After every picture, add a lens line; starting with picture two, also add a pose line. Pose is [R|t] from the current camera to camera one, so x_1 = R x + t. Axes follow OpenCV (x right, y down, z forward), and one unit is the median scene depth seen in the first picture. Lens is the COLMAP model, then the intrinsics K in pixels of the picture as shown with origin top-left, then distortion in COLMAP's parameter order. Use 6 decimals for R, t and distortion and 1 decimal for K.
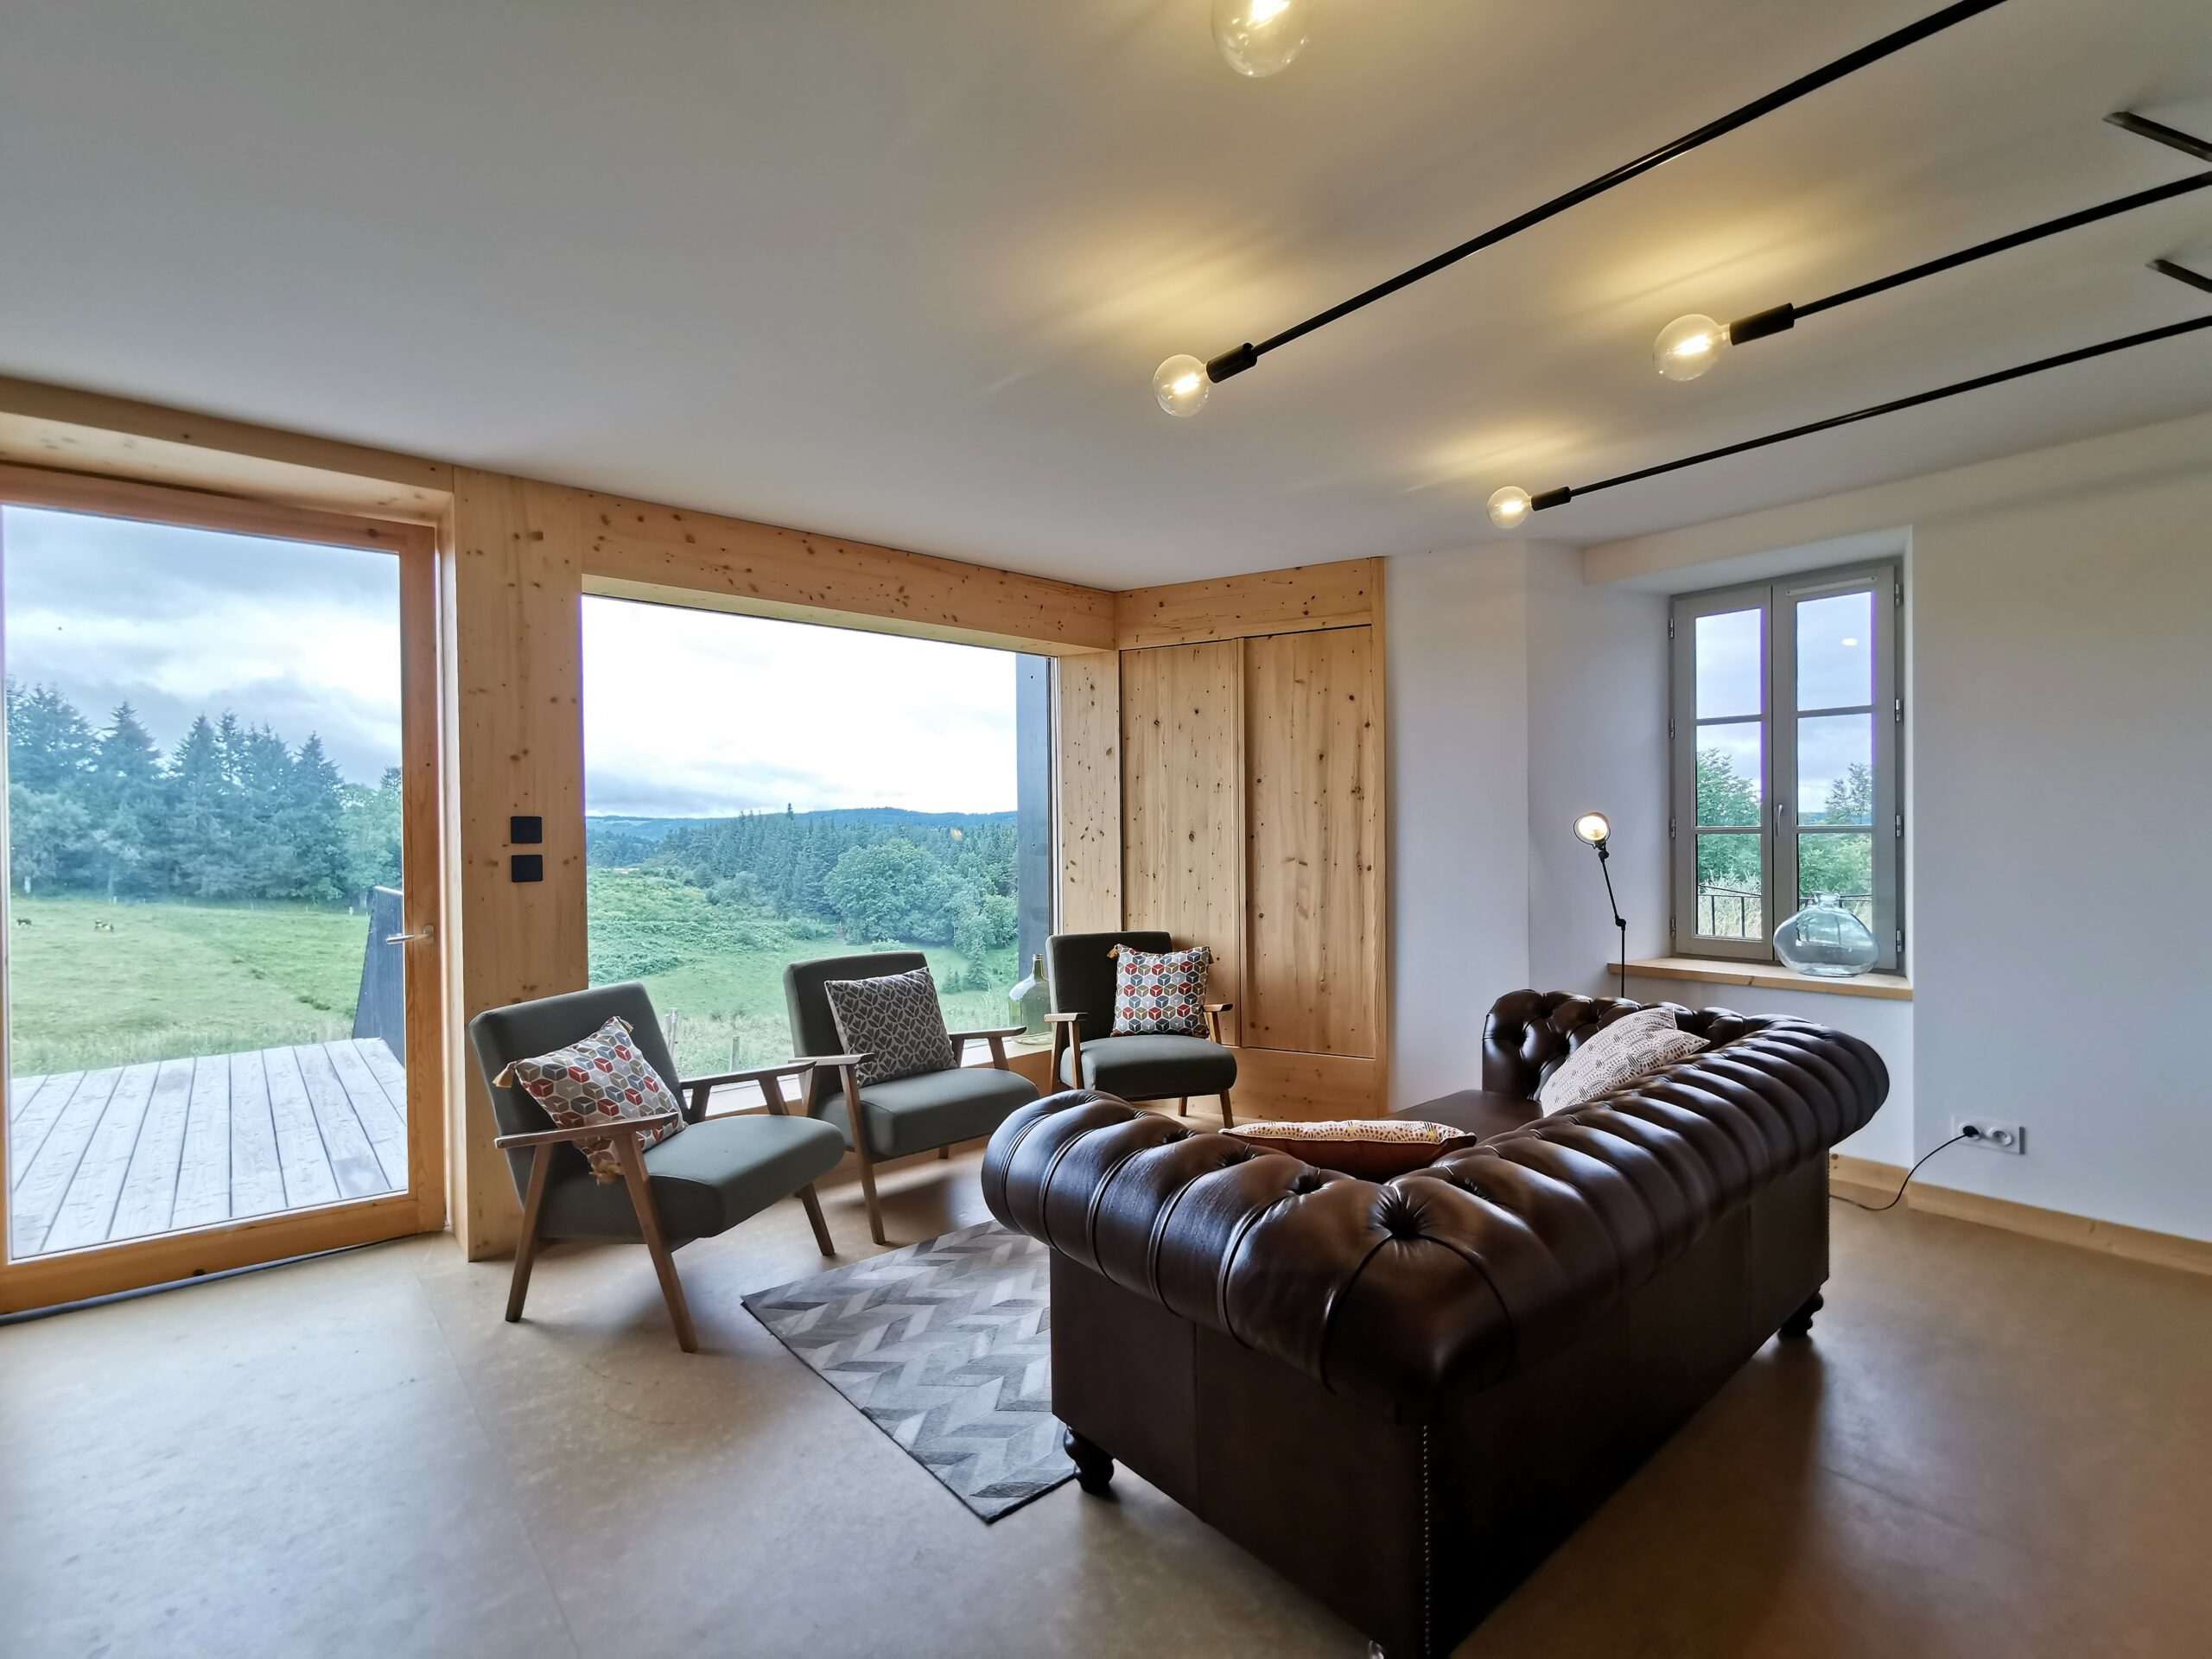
lens RADIAL K [[1017.2, 0, 1108.2], [0, 1017.2, 840.6], [0, 0, 1]] dist [0.004031, 0.000978]
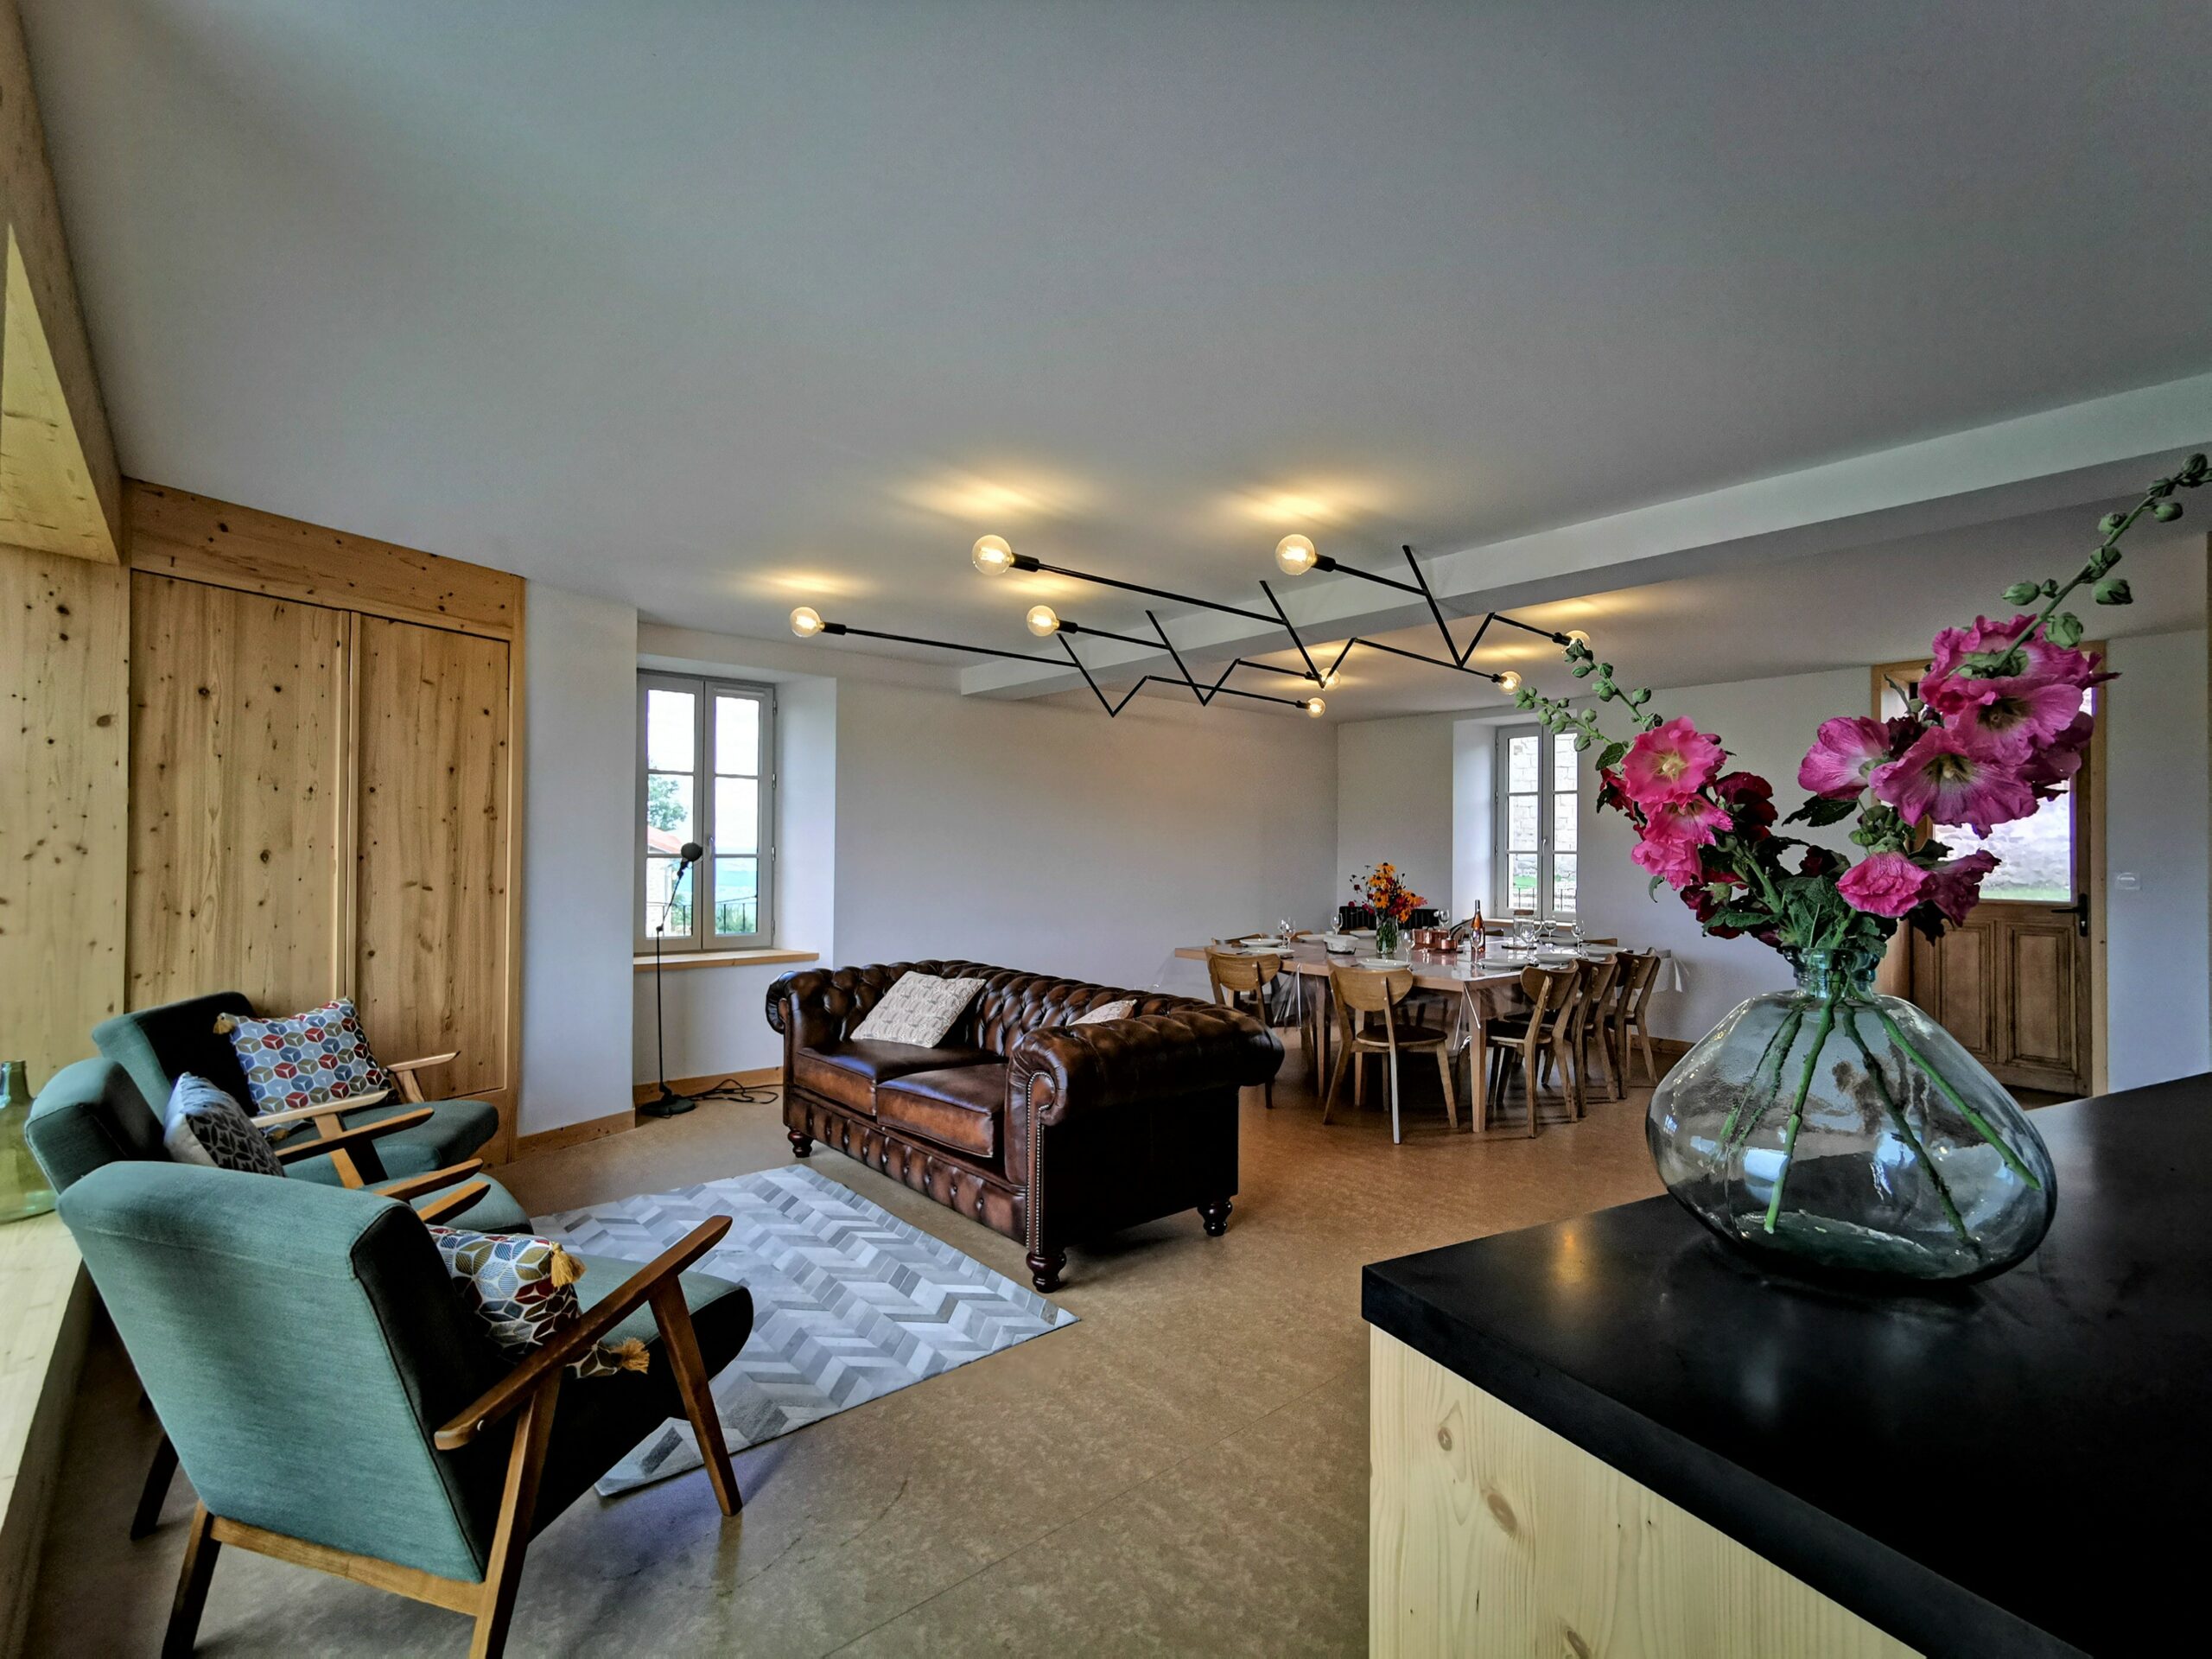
lens RADIAL K [[1026.6, 0, 1114.1], [0, 1026.6, 842.2], [0, 0, 1]] dist [-0.006792, 0.009778]
pose [[-0.005172, 0.020156, 0.999783, -0.686749], [-0.002653, 0.999793, -0.020170, -0.001154], [-0.999983, -0.002757, -0.005117, 0.401419]]
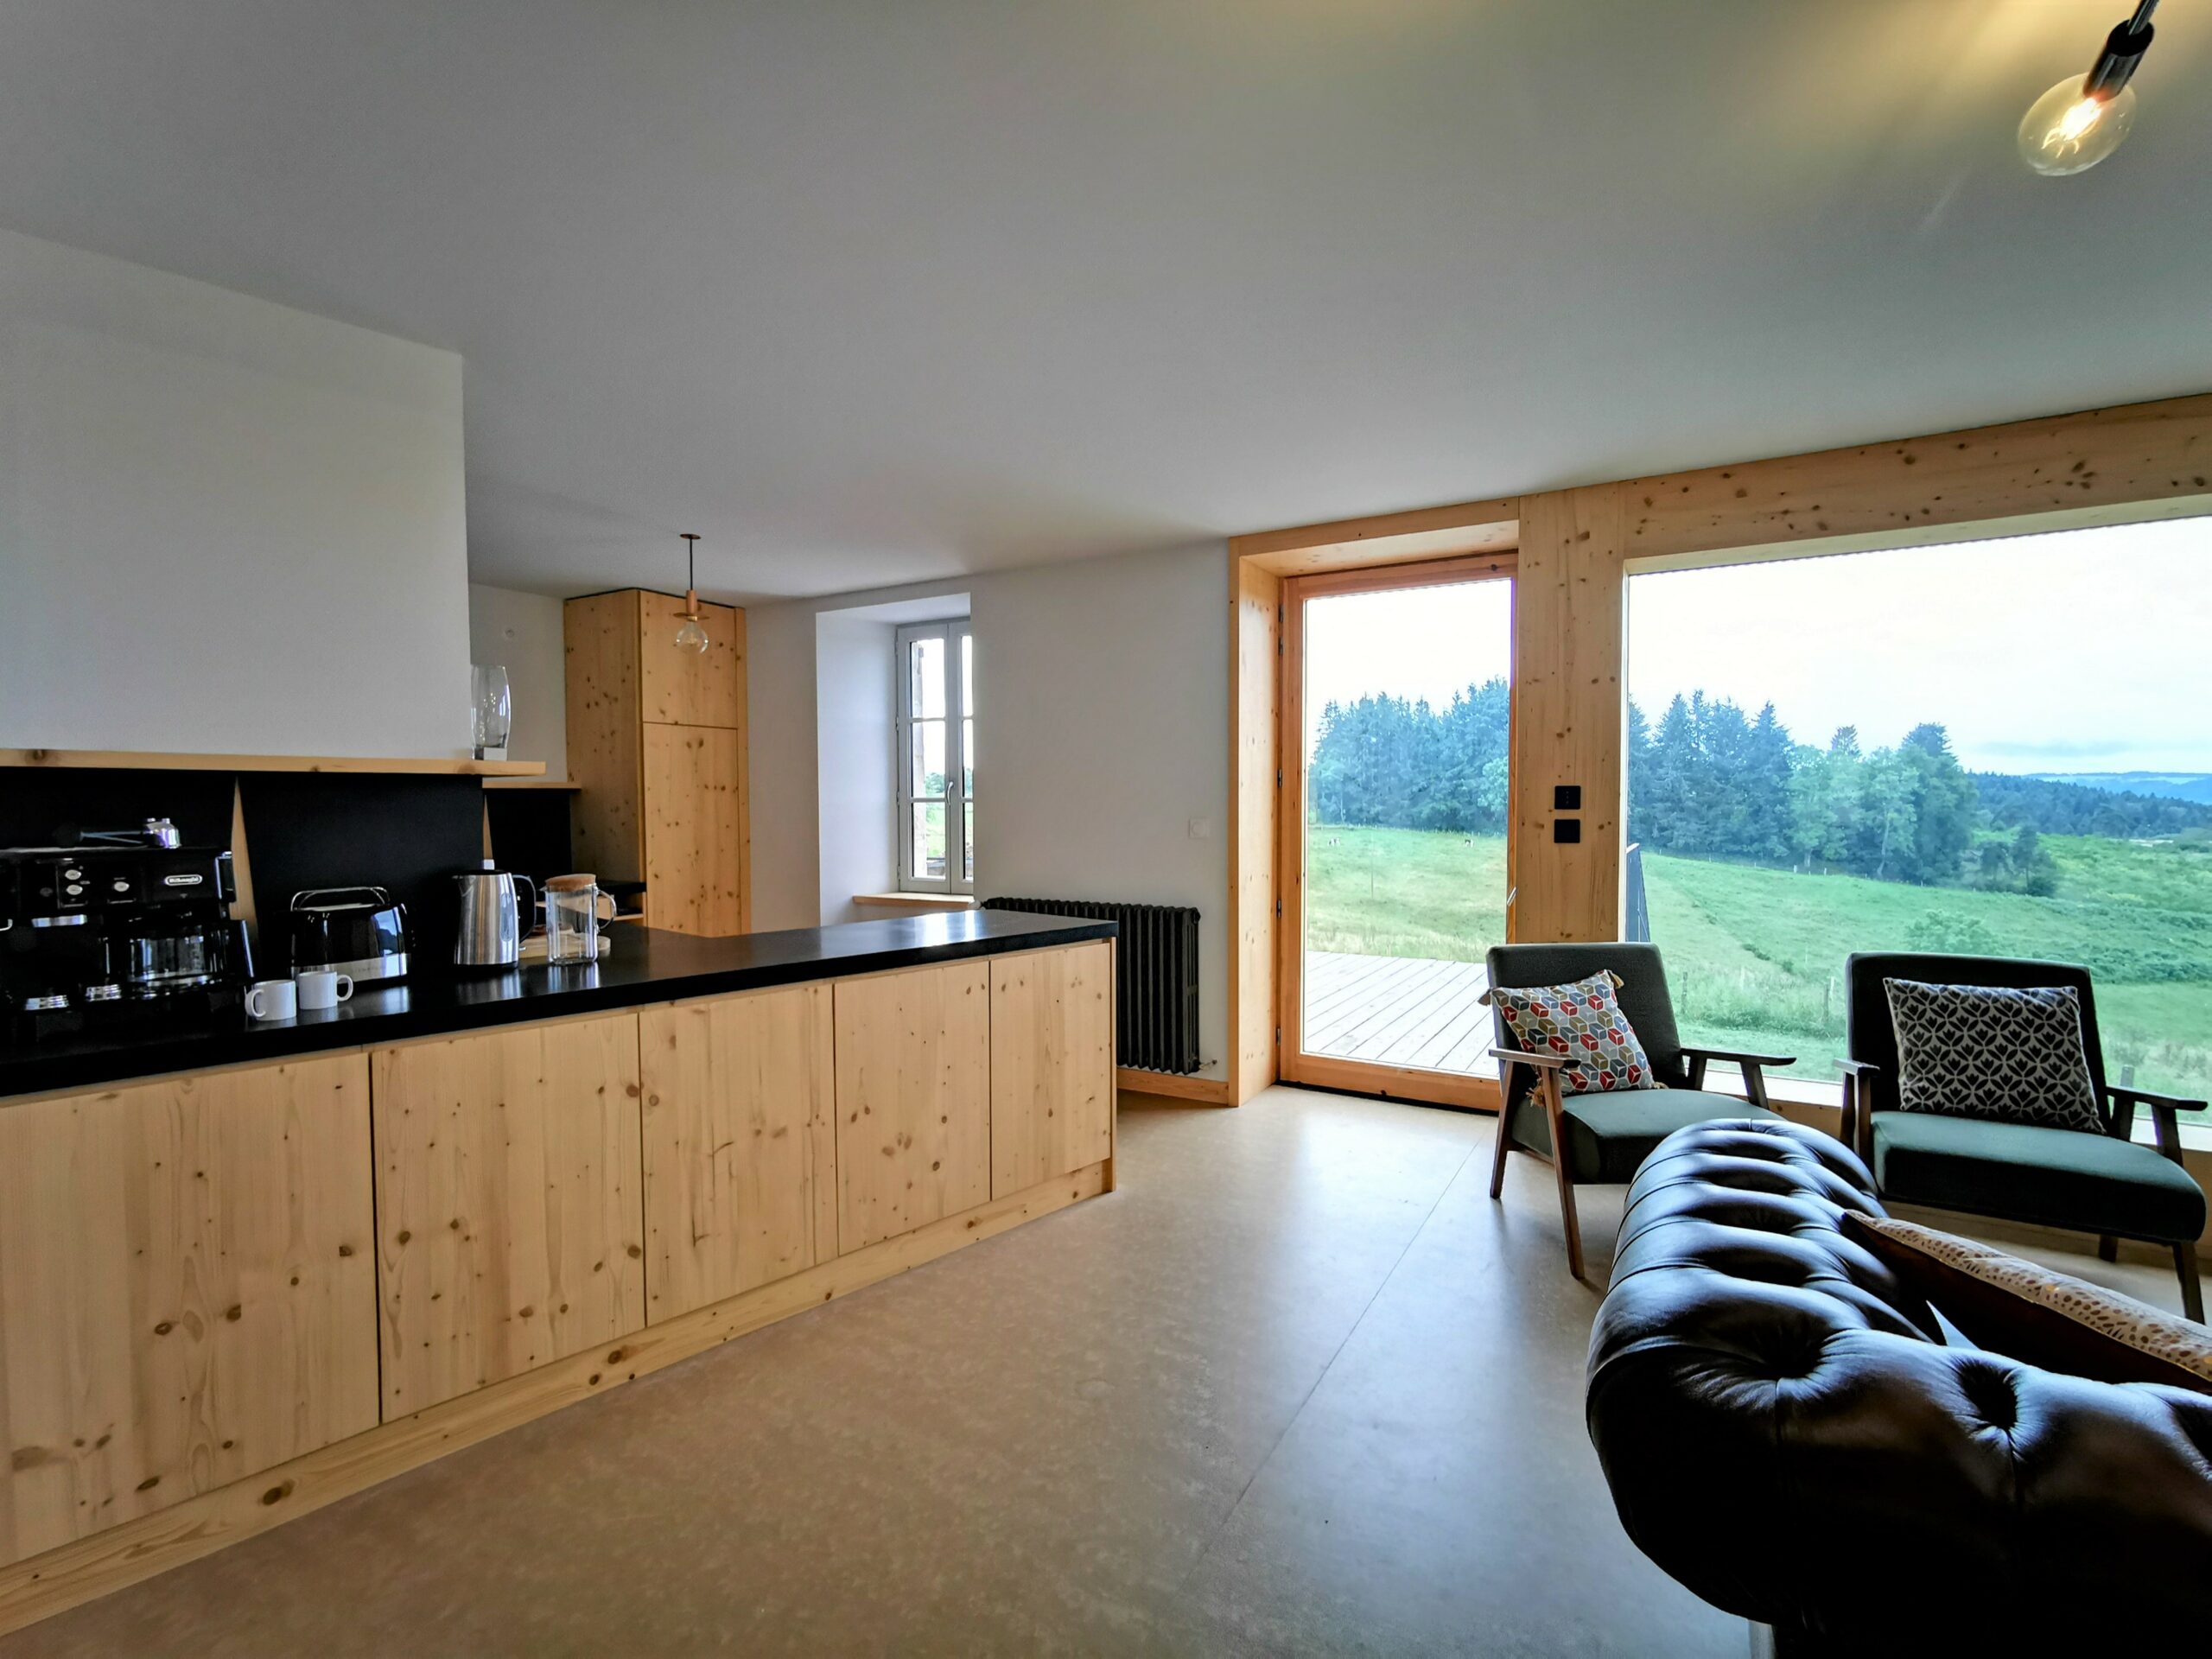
lens RADIAL K [[1026.6, 0, 1114.1], [0, 1026.6, 842.2], [0, 0, 1]] dist [-0.006792, 0.009778]
pose [[0.332546, 0.045789, -0.941975, 0.247542], [-0.007988, 0.998922, 0.045737, -0.006466], [0.943053, -0.007685, 0.332553, 0.094388]]
